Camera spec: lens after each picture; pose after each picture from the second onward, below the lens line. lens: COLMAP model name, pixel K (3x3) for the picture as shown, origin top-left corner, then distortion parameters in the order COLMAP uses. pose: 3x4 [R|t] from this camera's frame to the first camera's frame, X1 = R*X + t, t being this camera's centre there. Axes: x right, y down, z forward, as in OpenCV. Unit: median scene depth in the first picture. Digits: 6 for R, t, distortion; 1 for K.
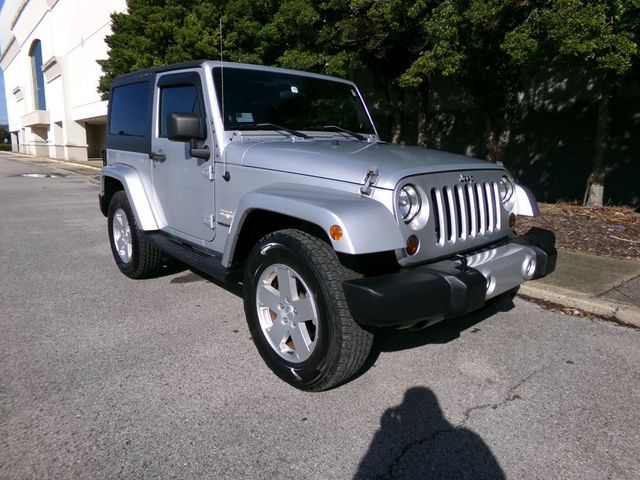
lens RADIAL K [[433.7, 0, 320.0], [0, 433.7, 240.0], [0, 0, 1]] dist [-0.001337, 0.025816]
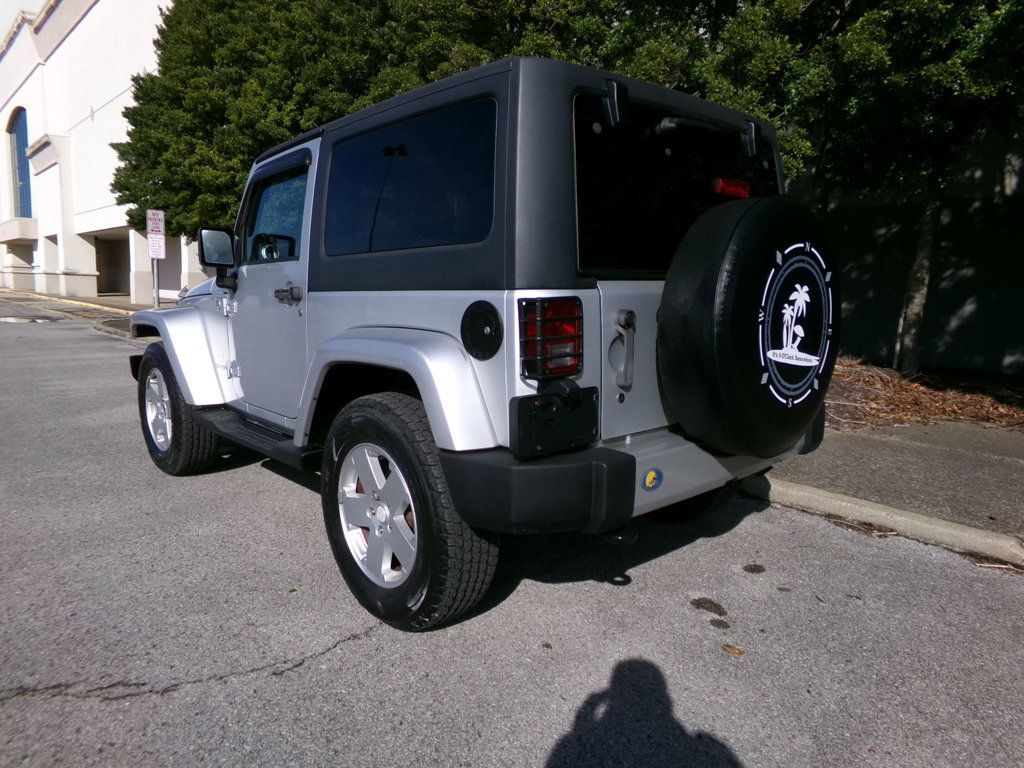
lens RADIAL K [[698.0, 0, 512.0], [0, 698.0, 384.0], [0, 0, 1]] dist [-0.005286, 0.030490]
pose [[0.999126, -0.007678, 0.041081, 0.052605], [0.009971, 0.998386, -0.055903, 0.013851], [-0.040585, 0.056264, 0.997591, -0.062602]]
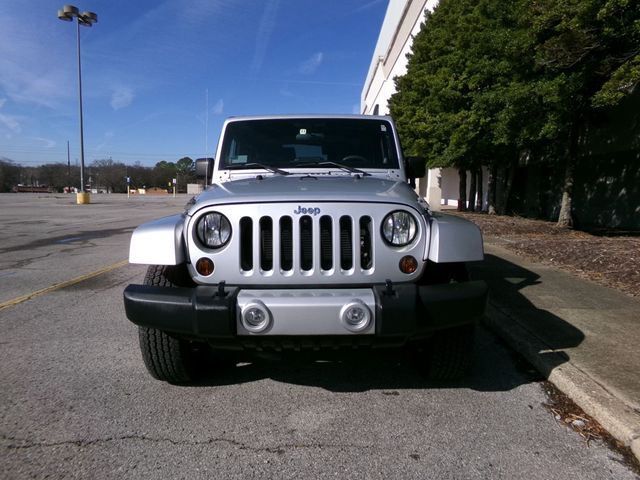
lens RADIAL K [[433.7, 0, 320.0], [0, 433.7, 240.0], [0, 0, 1]] dist [-0.001337, 0.025816]
pose [[0.749599, 0.068471, -0.658341, 0.182591], [-0.130896, 0.990326, -0.046042, -0.006650], [0.648820, 0.120687, 0.751310, 0.056657]]
